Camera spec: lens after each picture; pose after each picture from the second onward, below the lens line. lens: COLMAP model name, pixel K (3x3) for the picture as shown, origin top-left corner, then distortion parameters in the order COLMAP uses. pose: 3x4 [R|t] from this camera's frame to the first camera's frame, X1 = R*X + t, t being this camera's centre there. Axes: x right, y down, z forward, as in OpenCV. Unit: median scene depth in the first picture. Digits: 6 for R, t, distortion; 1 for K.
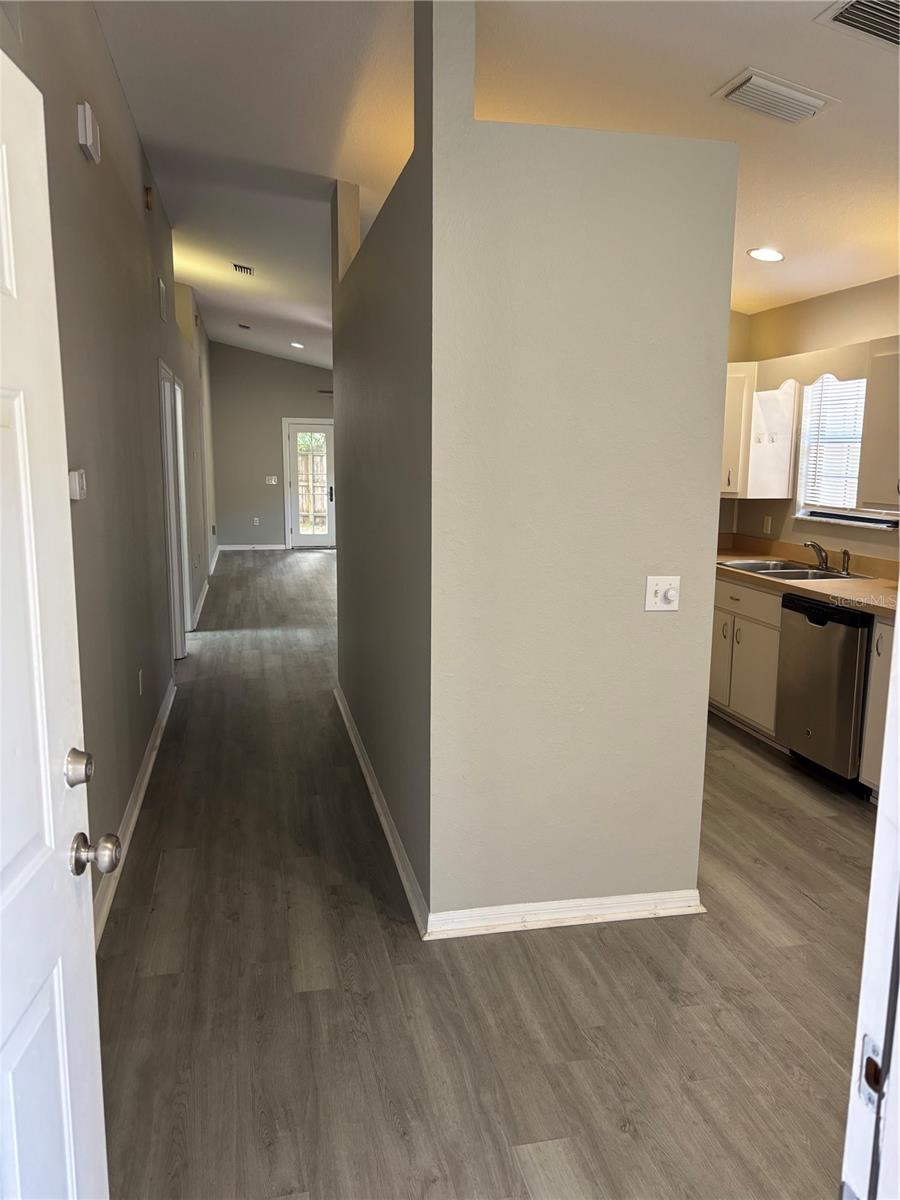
lens RADIAL K [[915.3, 0, 450.0], [0, 915.3, 600.0], [0, 0, 1]] dist [0.005170, 0.000988]
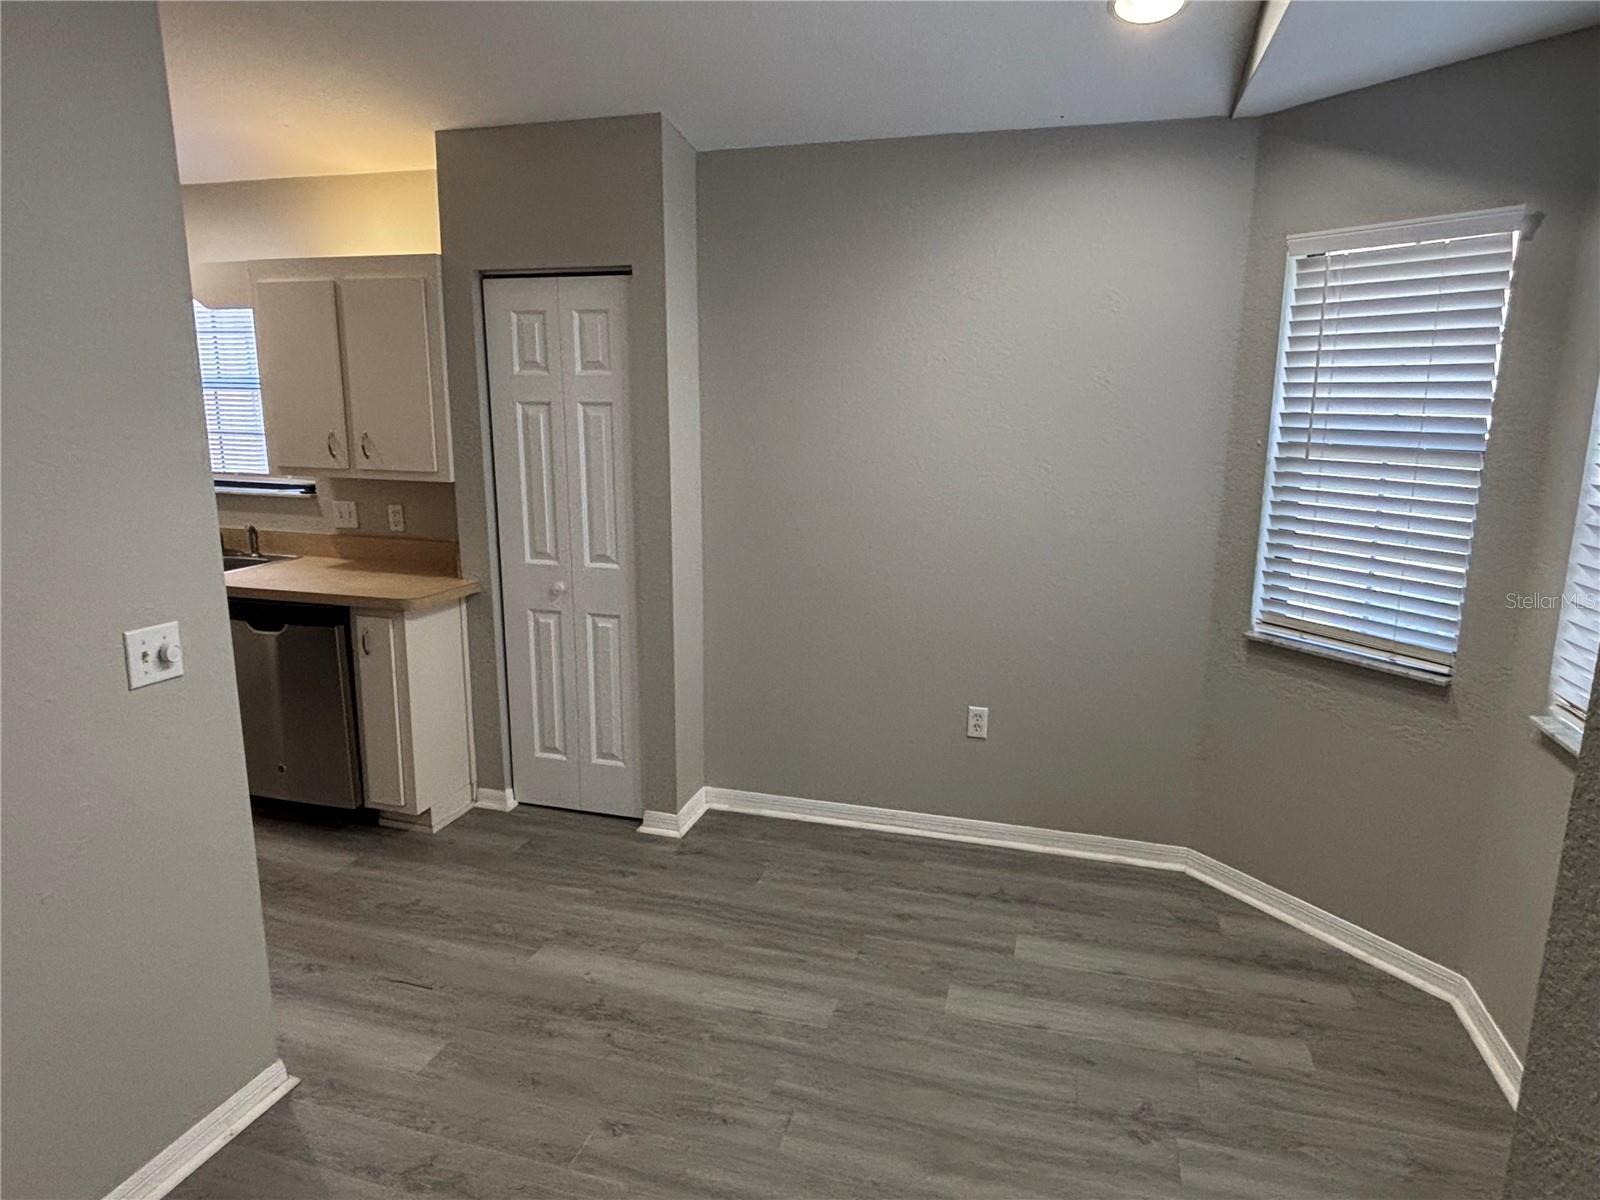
lens RADIAL K [[958.8, 0, 803.6], [0, 958.8, 586.4], [0, 0, 1]] dist [0.047243, -0.055223]
pose [[0.480139, -0.177161, 0.859116, -0.081775], [0.136524, 0.982551, 0.126315, -0.056356], [-0.866503, 0.056641, 0.495948, 0.227291]]
